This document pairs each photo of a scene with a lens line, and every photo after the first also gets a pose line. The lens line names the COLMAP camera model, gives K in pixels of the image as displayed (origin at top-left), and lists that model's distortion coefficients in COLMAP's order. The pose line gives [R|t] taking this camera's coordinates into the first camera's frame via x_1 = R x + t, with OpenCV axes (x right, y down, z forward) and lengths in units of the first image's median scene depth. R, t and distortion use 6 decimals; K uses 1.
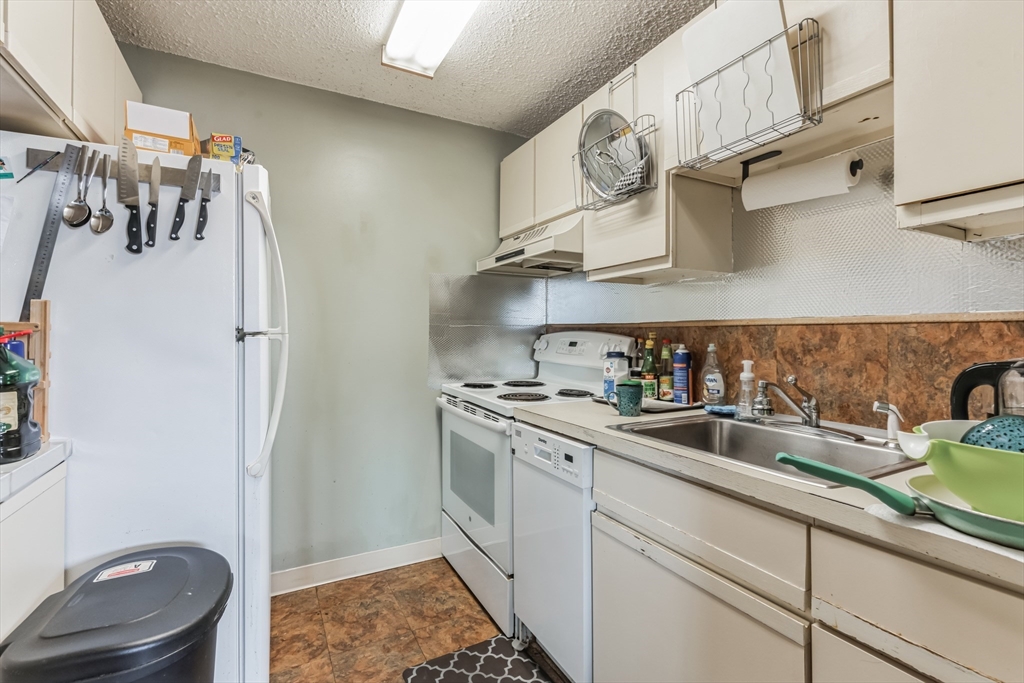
lens RADIAL K [[467.2, 0, 511.0], [0, 467.2, 329.5], [0, 0, 1]] dist [-0.000687, 0.000290]
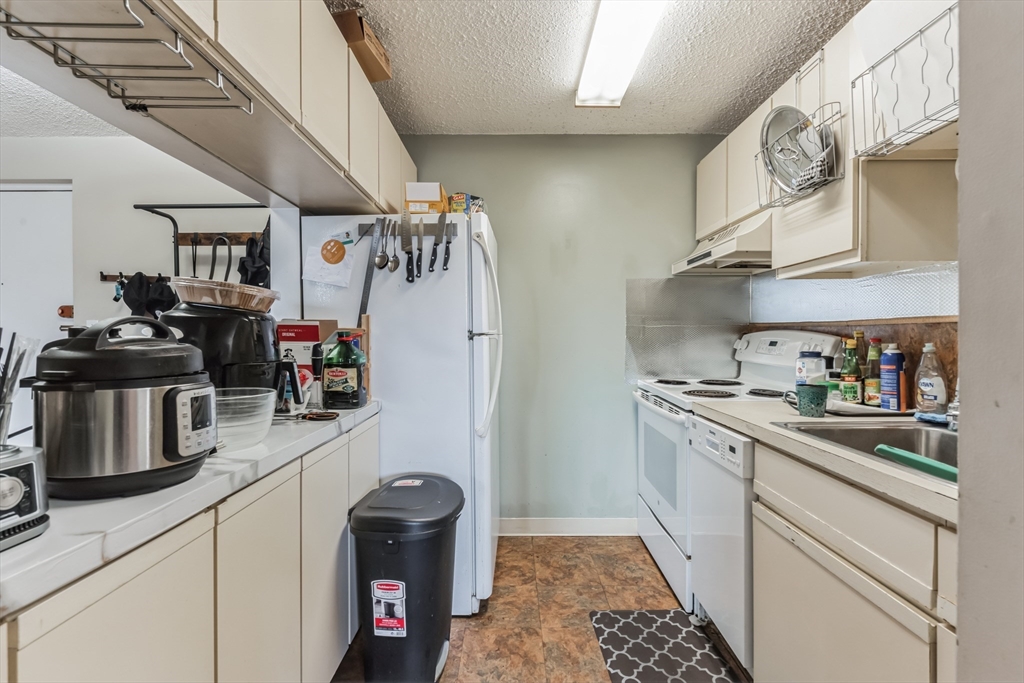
lens RADIAL K [[463.7, 0, 510.4], [0, 463.7, 338.5], [0, 0, 1]] dist [-0.001666, 0.000152]
pose [[0.880588, -0.000805, -0.473881, 0.149165], [0.009566, 0.999825, 0.016076, -0.000169], [0.473786, -0.018690, 0.880442, -0.138805]]
